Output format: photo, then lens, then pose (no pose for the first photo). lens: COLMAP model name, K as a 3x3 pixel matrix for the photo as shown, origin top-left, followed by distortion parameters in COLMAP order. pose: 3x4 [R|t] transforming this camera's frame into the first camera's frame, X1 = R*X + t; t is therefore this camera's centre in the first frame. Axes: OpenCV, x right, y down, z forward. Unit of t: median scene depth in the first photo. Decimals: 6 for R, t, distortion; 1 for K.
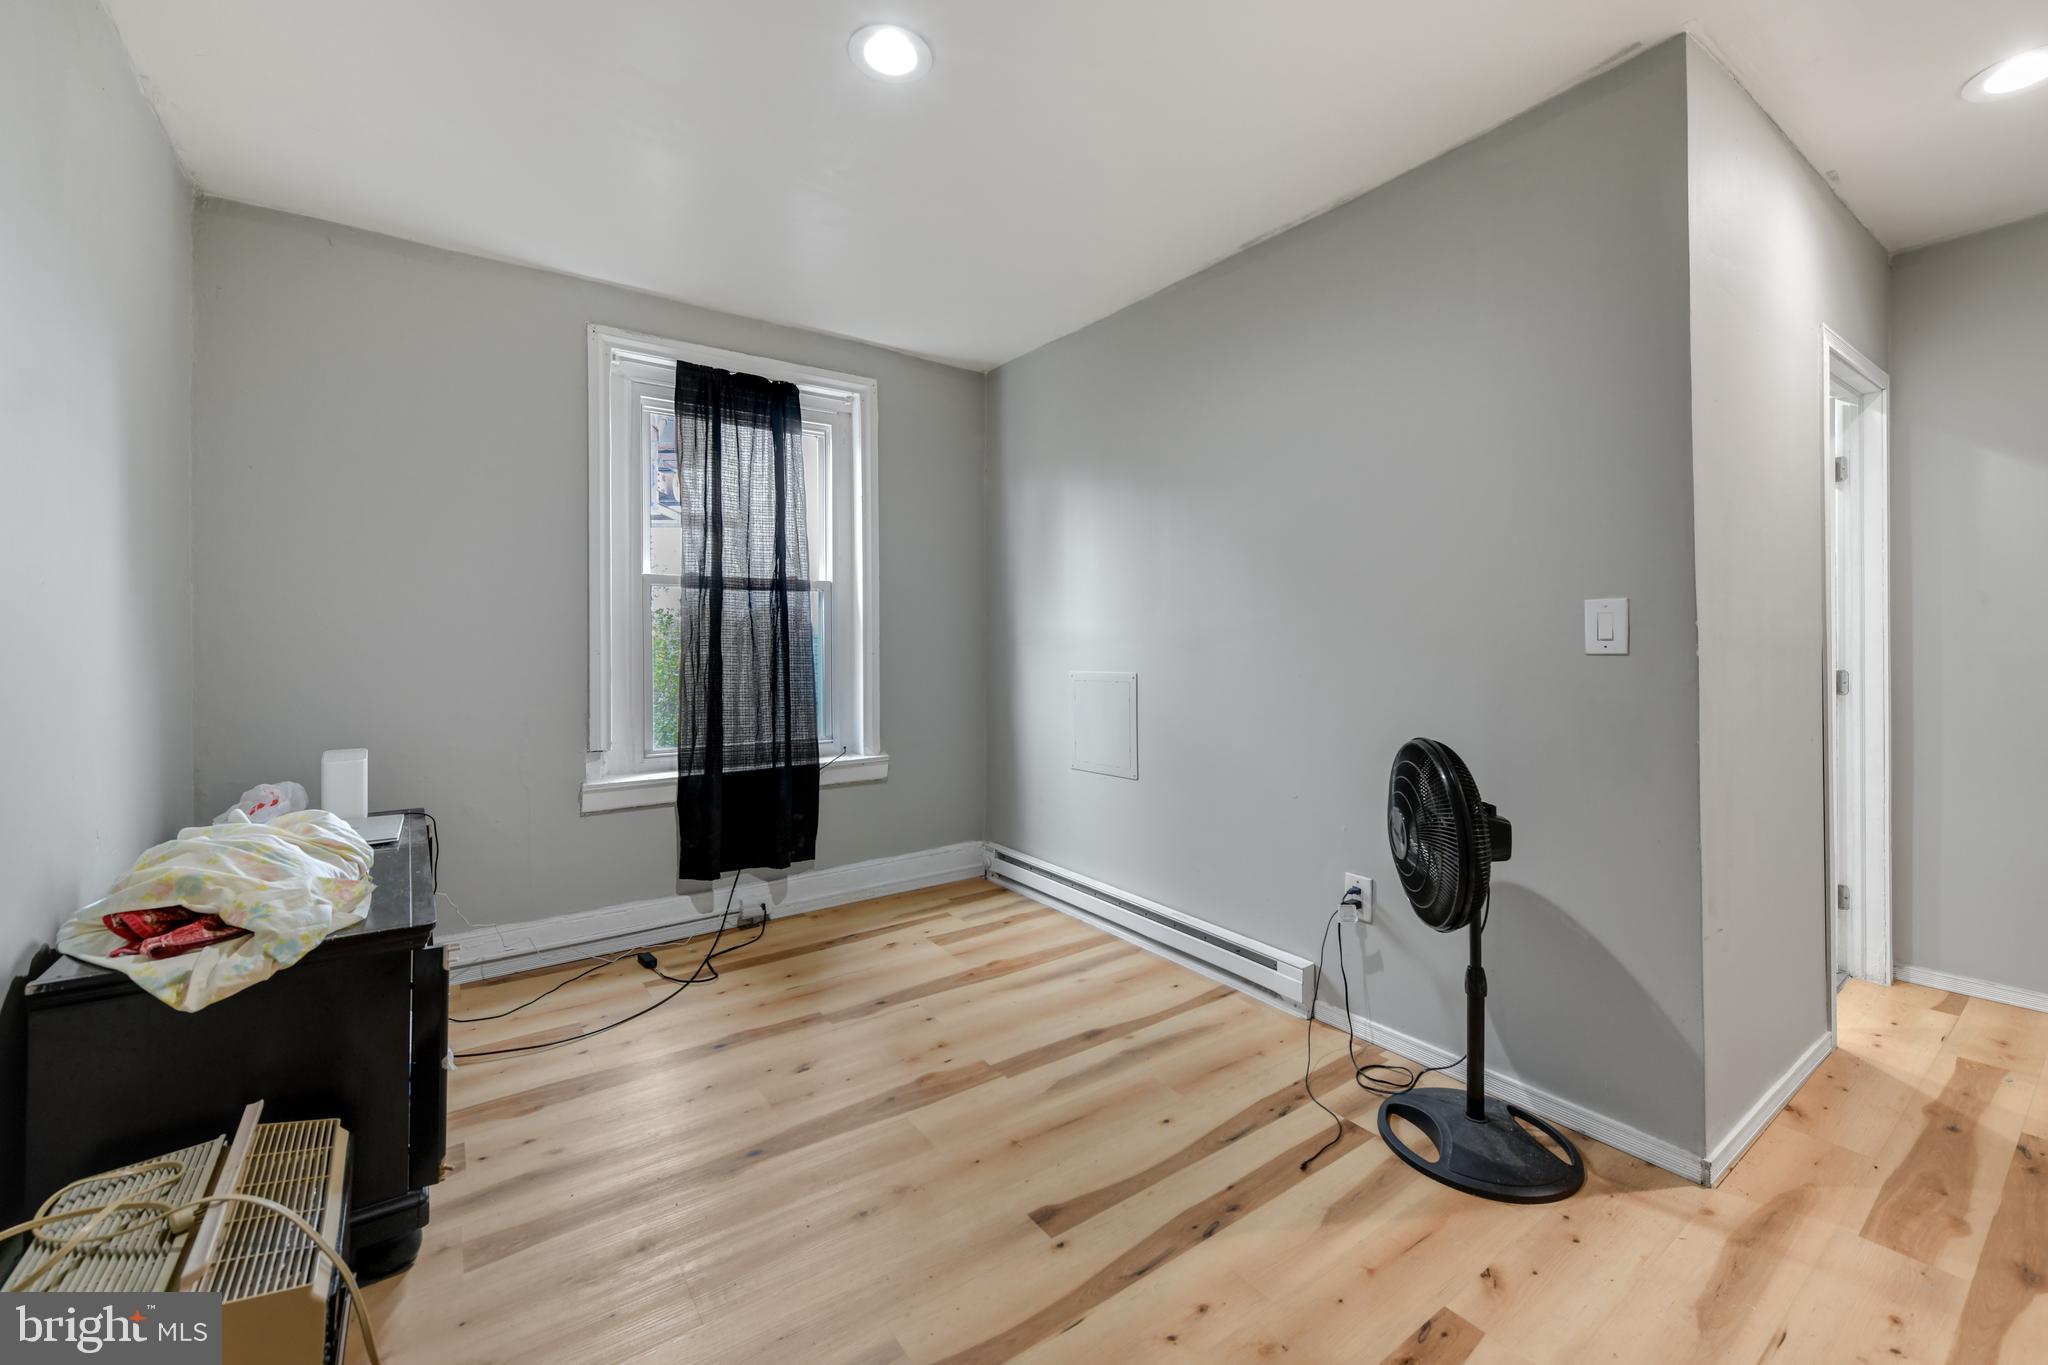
lens RADIAL K [[815.8, 0, 1030.0], [0, 815.8, 649.0], [0, 0, 1]] dist [0.003685, -0.000184]
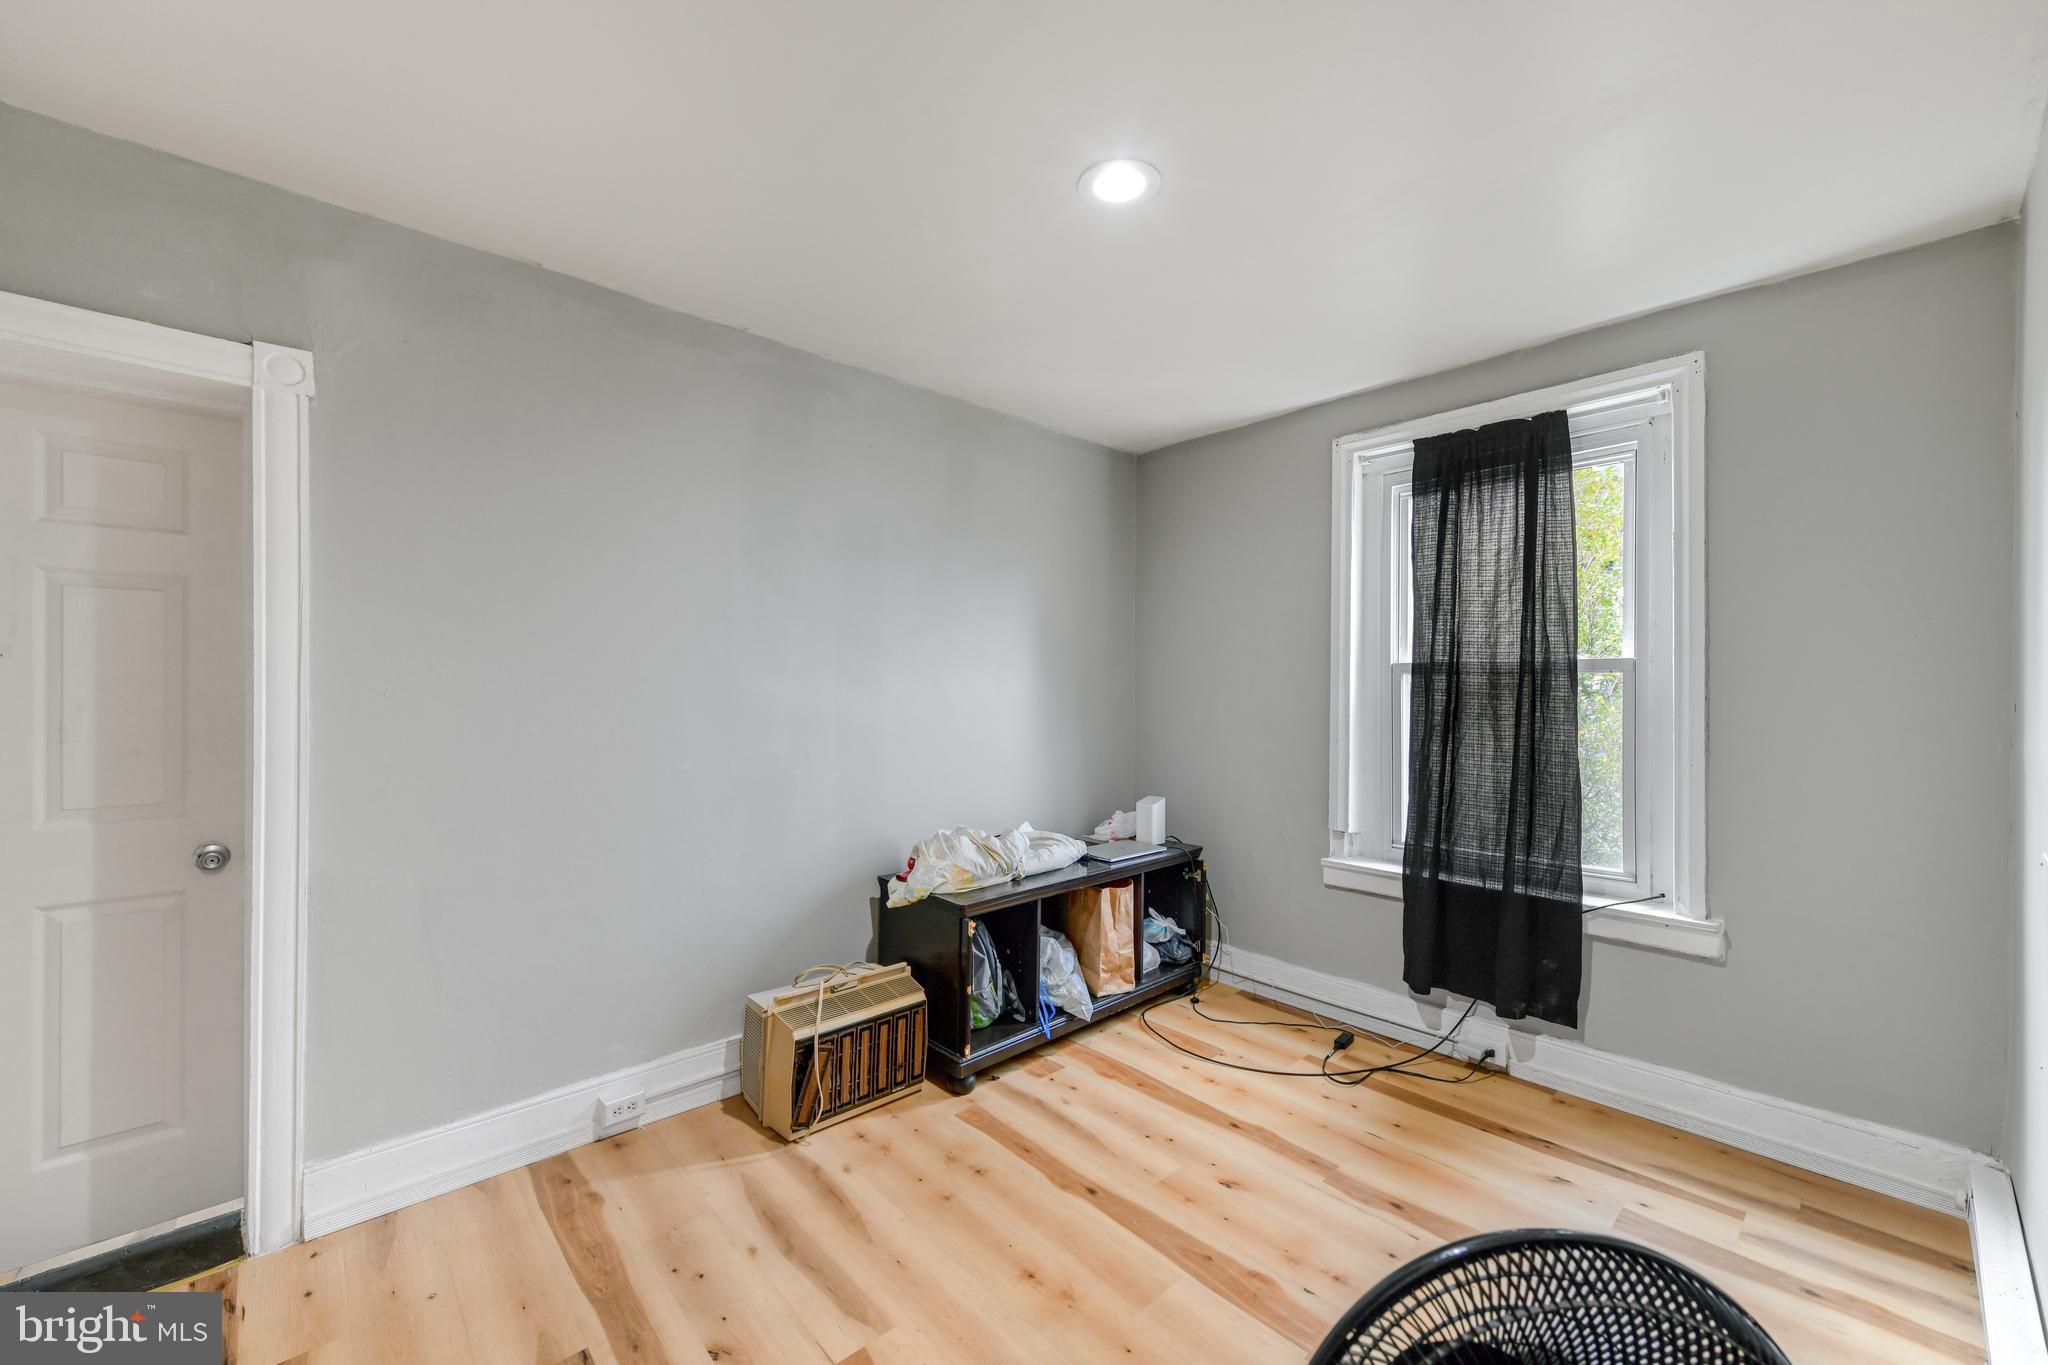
lens RADIAL K [[815.8, 0, 1028.4], [0, 815.8, 675.7], [0, 0, 1]] dist [0.003685, -0.000184]
pose [[0.106249, -0.000981, -0.994339, 0.471198], [-0.005906, 0.999981, -0.001617, -0.070924], [0.994322, 0.006045, 0.106242, 0.443238]]
